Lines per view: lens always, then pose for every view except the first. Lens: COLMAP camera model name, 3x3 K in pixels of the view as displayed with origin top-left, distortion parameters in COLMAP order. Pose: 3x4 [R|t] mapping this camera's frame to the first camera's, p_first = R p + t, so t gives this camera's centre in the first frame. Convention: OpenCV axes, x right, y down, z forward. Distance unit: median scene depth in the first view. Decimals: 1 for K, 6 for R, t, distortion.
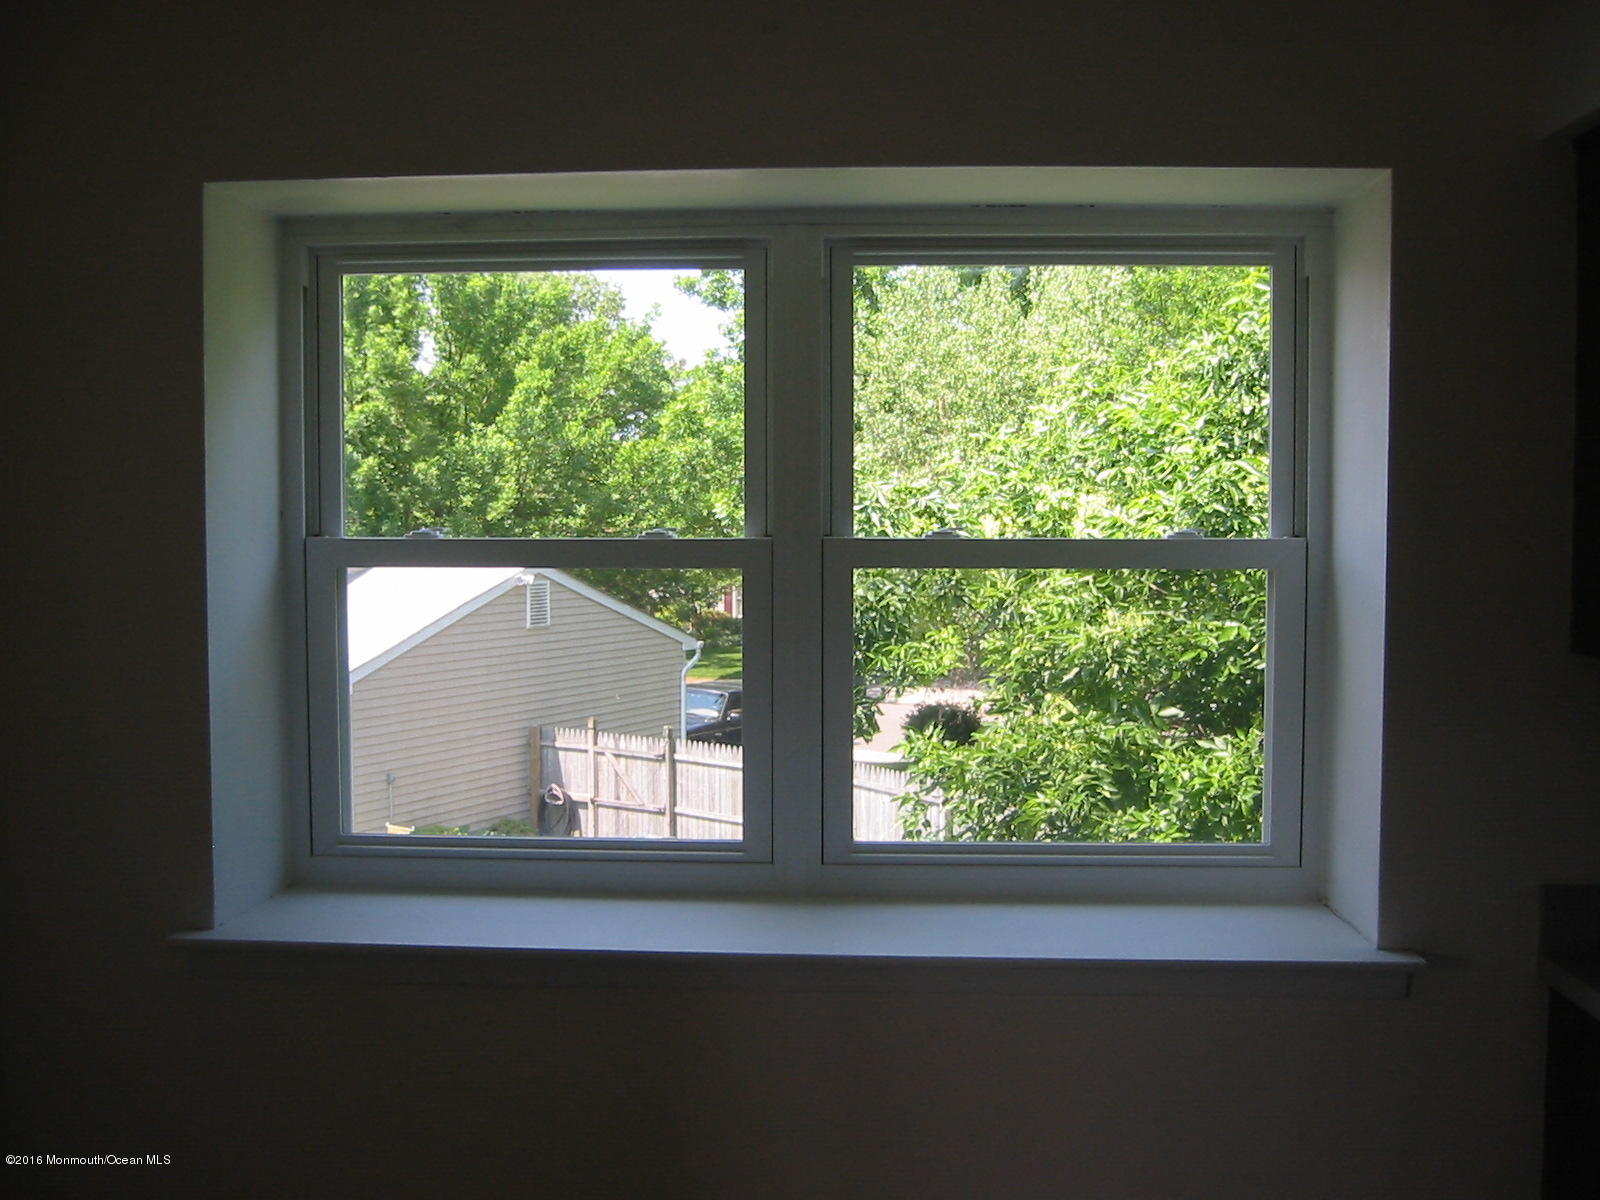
lens RADIAL K [[1686.1, 0, 792.7], [0, 1686.1, 610.4], [0, 0, 1]] dist [-0.060144, 0.000000]
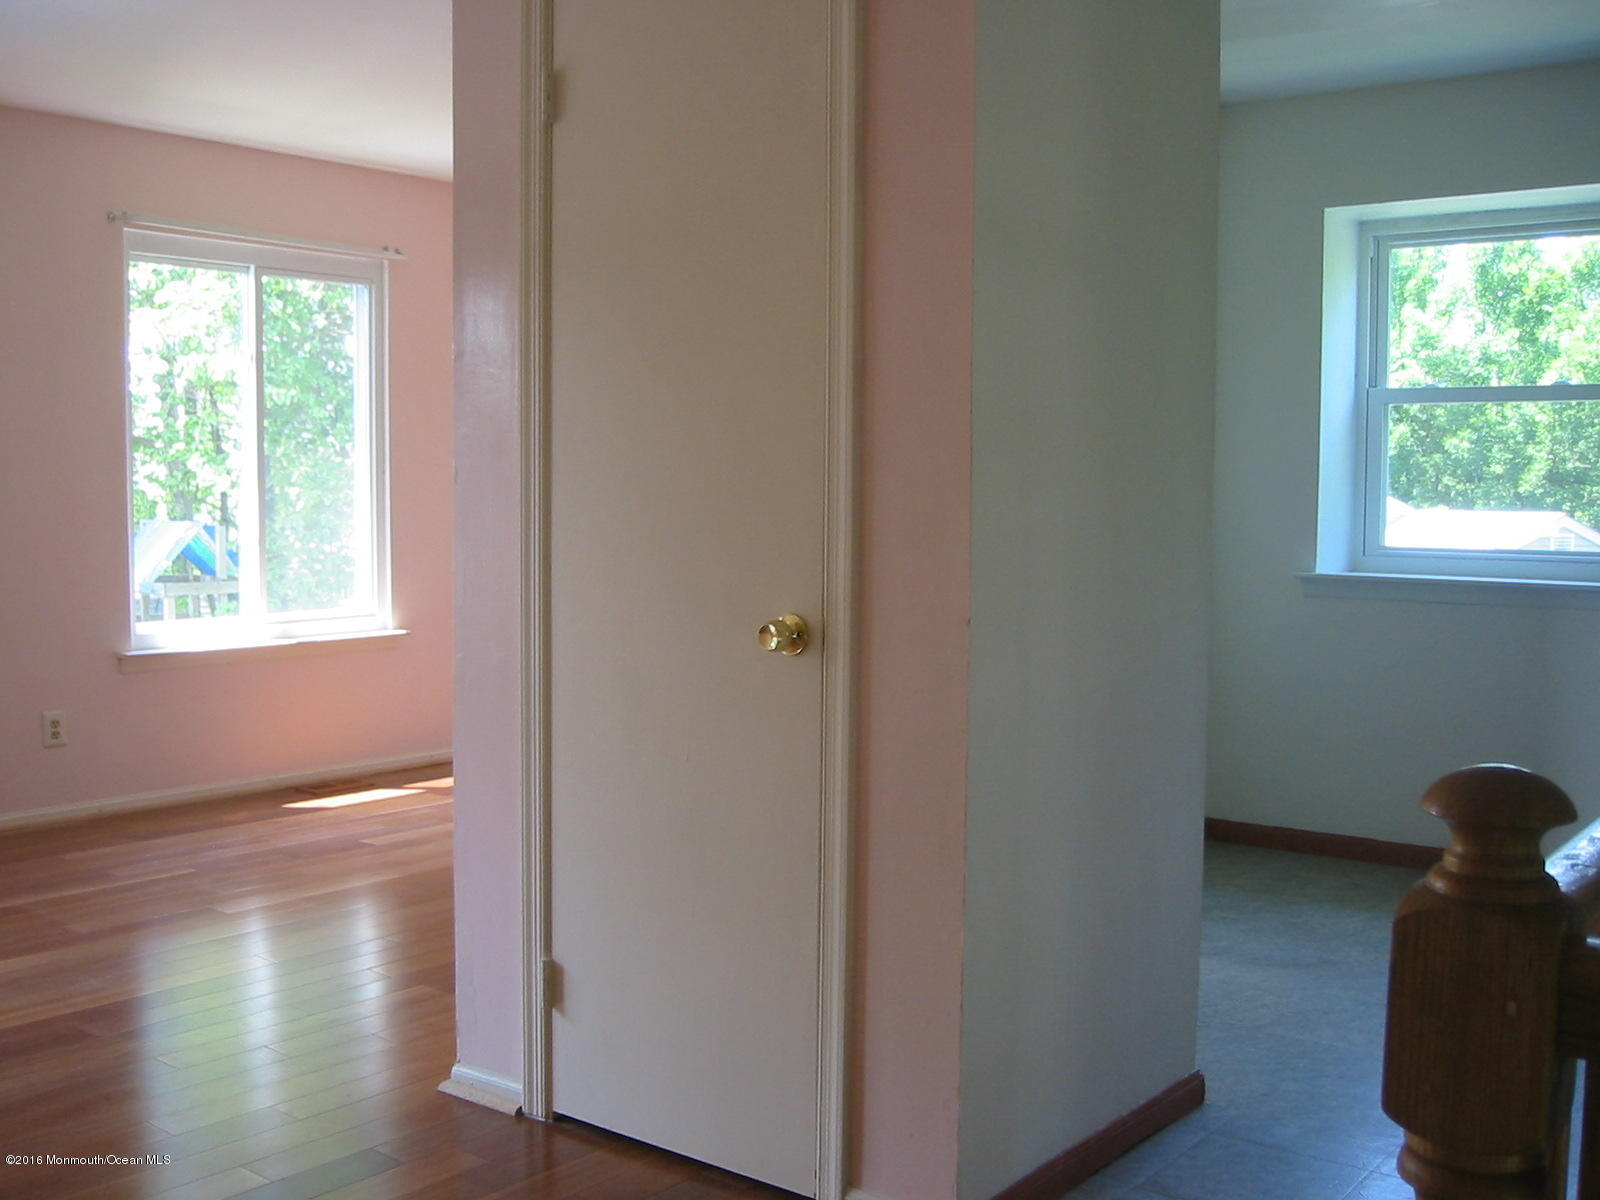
lens RADIAL K [[1686.1, 0, 793.2], [0, 1686.1, 609.2], [0, 0, 1]] dist [-0.060144, 0.000000]
pose [[0.828785, 0.047744, -0.557527, 0.024886], [-0.043674, 0.998833, 0.020612, 0.020380], [0.557861, 0.007266, 0.829903, -0.097602]]
